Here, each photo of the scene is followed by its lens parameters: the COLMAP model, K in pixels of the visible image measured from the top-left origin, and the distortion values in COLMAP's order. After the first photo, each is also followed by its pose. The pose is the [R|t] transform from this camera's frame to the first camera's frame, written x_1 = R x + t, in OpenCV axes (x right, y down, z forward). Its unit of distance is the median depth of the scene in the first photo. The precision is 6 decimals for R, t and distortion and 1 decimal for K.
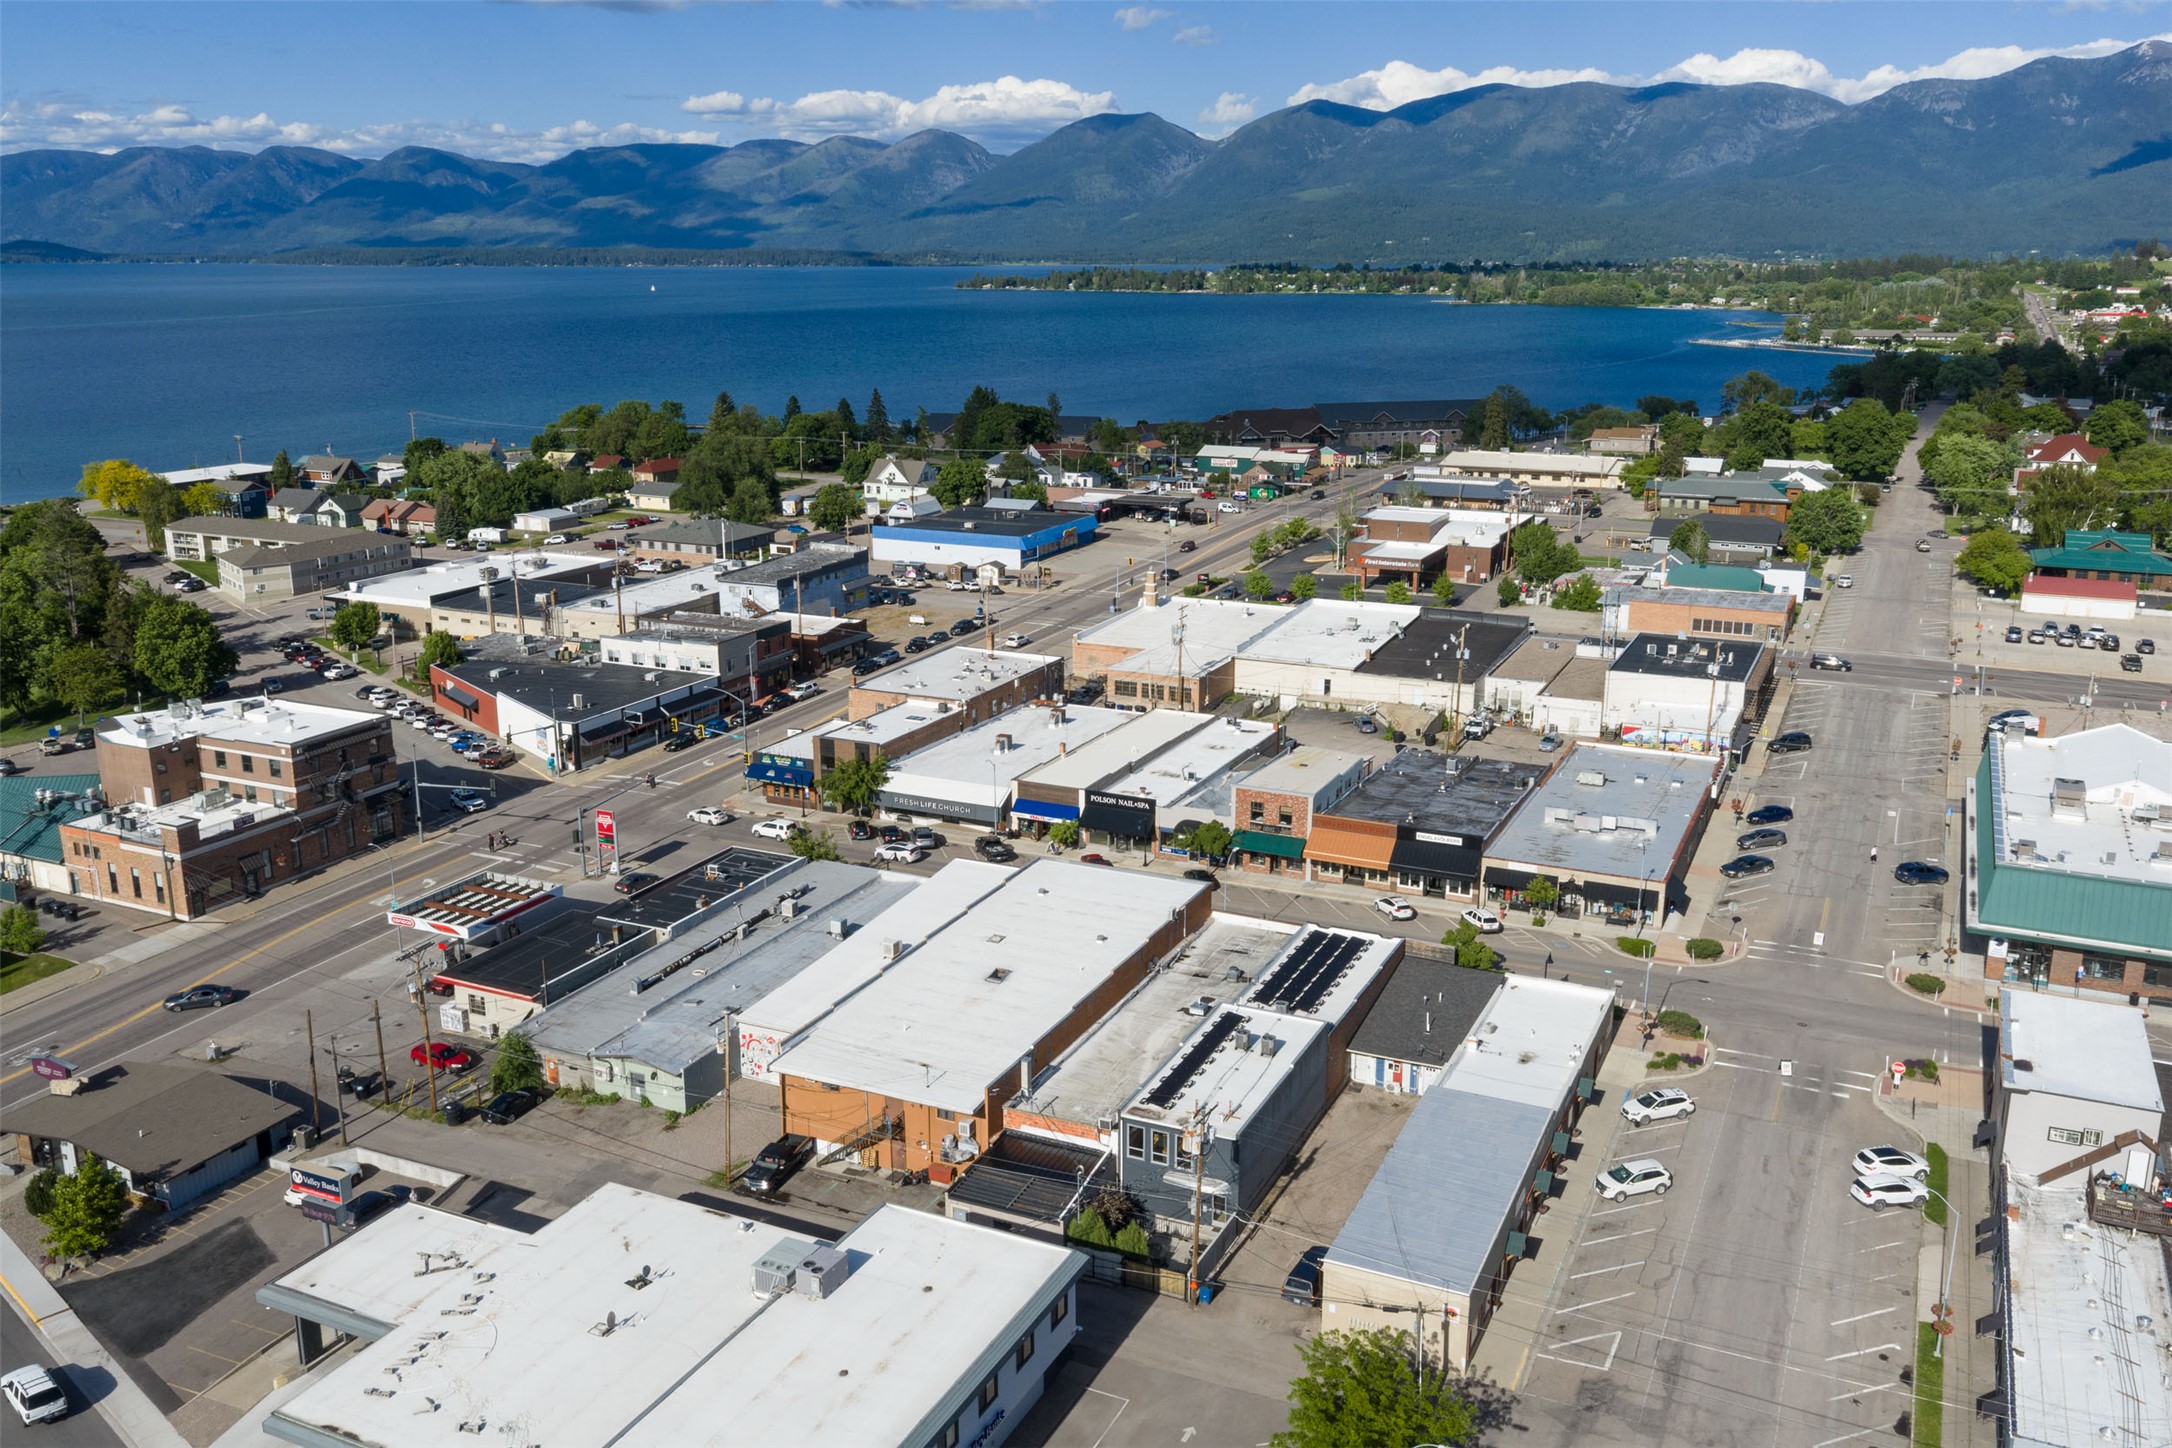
lens RADIAL K [[1789.0, 0, 1078.1], [0, 1789.0, 718.1], [0, 0, 1]] dist [0.019284, -0.018960]
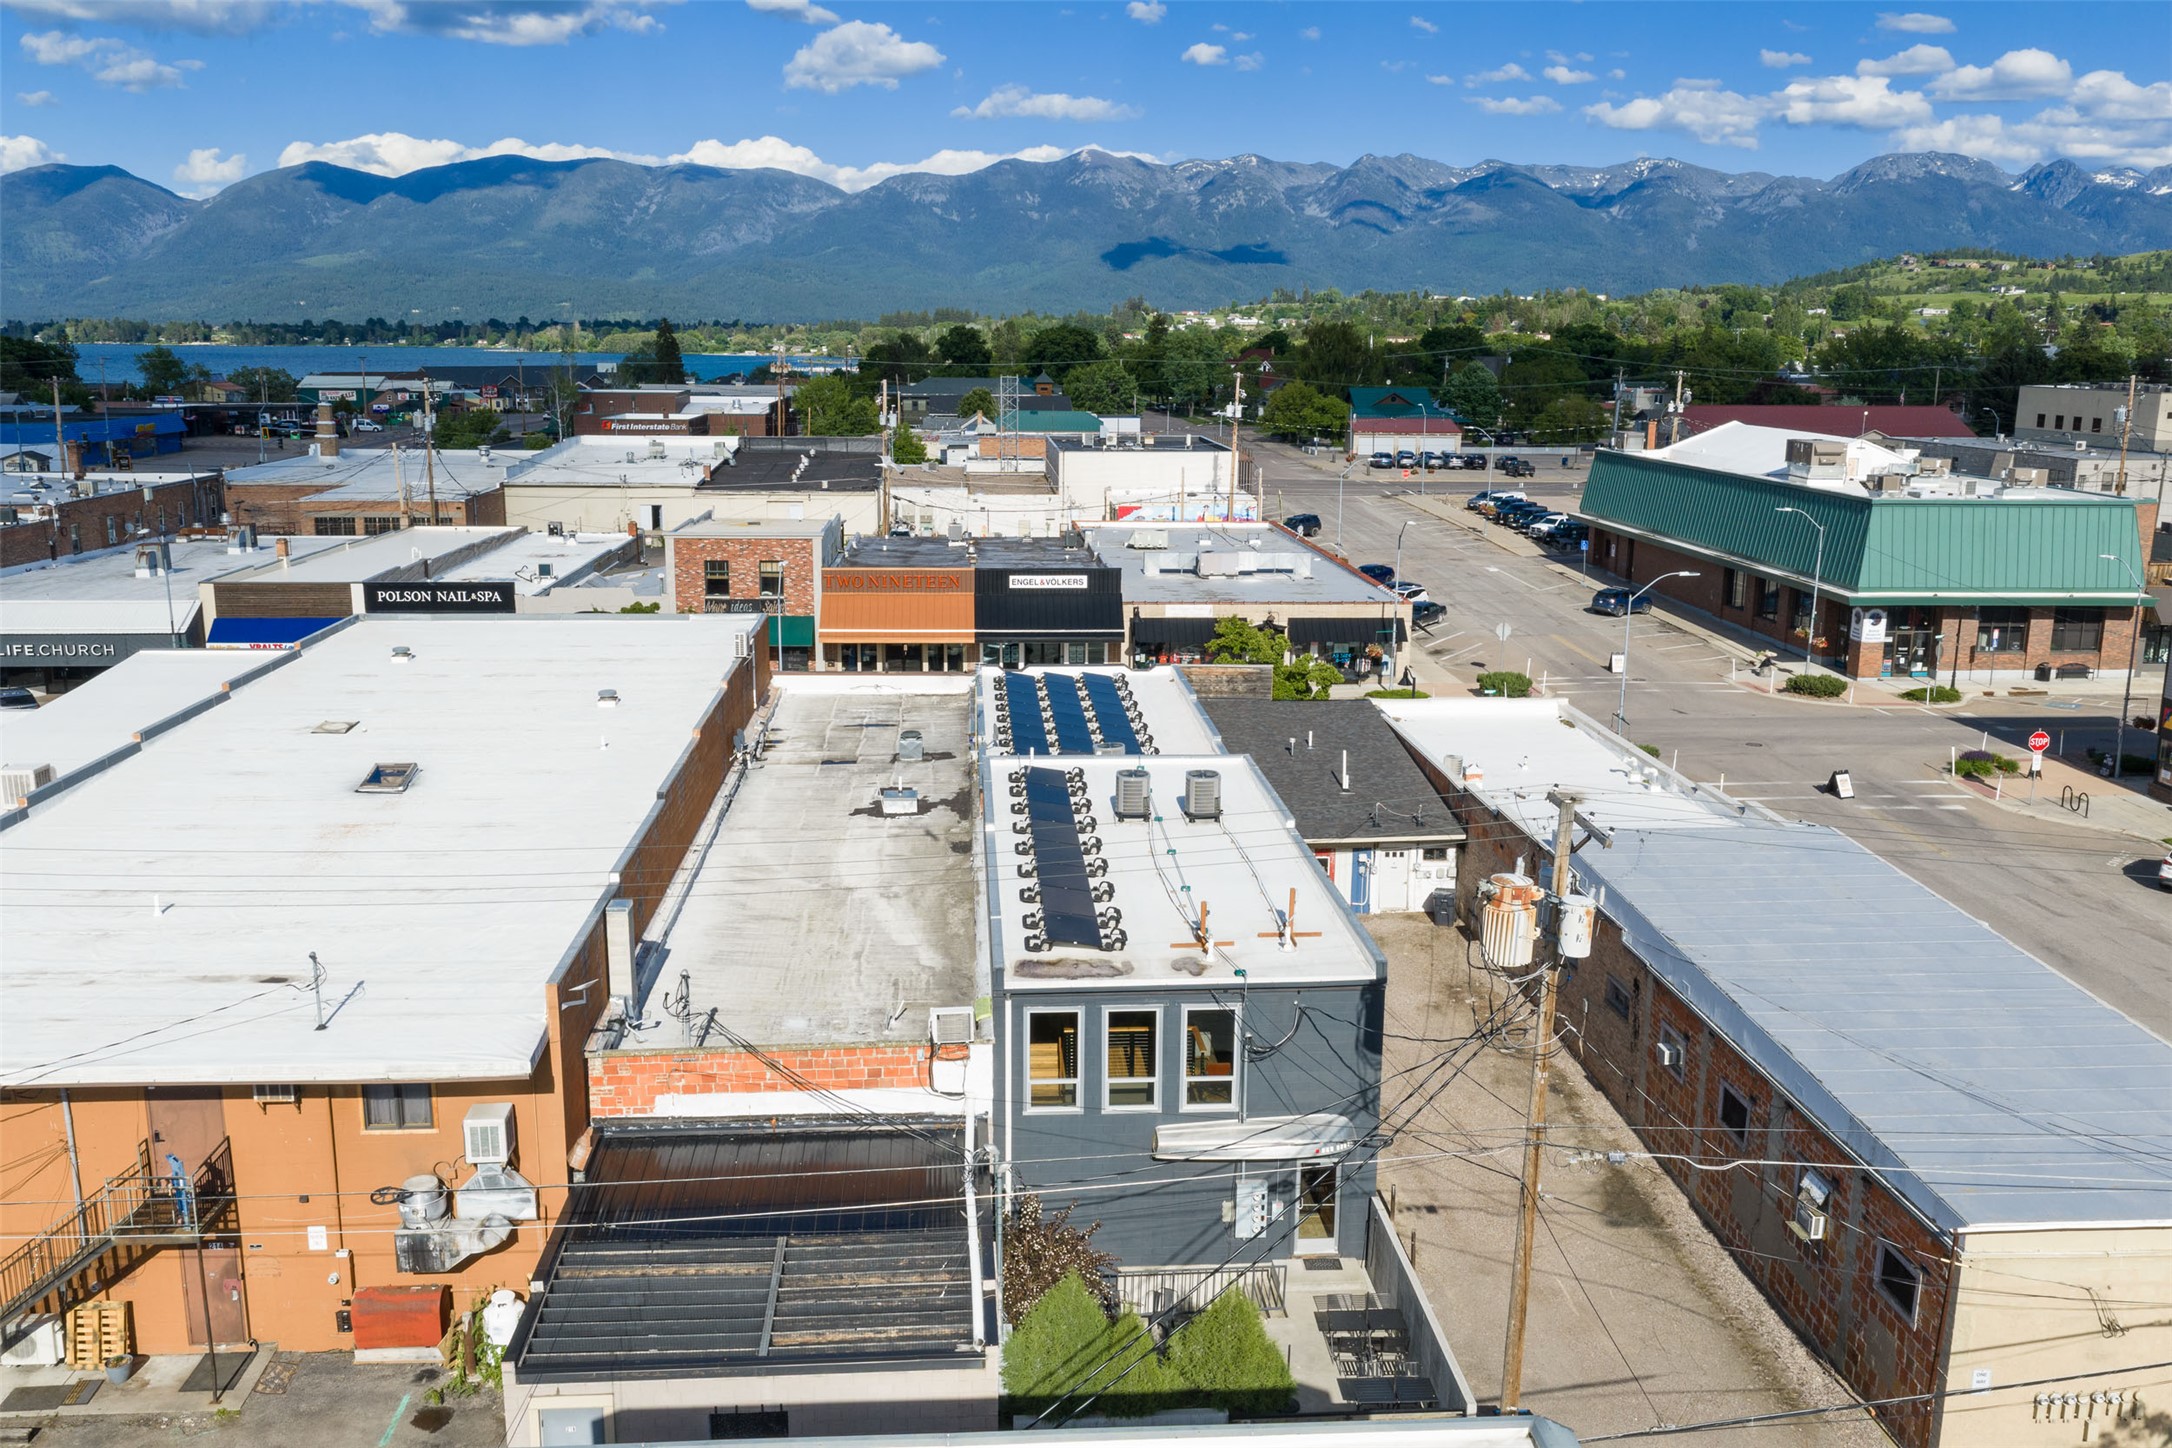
lens RADIAL K [[1804.4, 0, 1088.4], [0, 1804.4, 746.2], [0, 0, 1]] dist [0.014914, -0.021032]
pose [[0.870194, -0.100881, 0.482271, -0.076038], [0.114247, 0.993451, 0.001667, 0.117933], [-0.479281, 0.053648, 0.876020, 0.462035]]
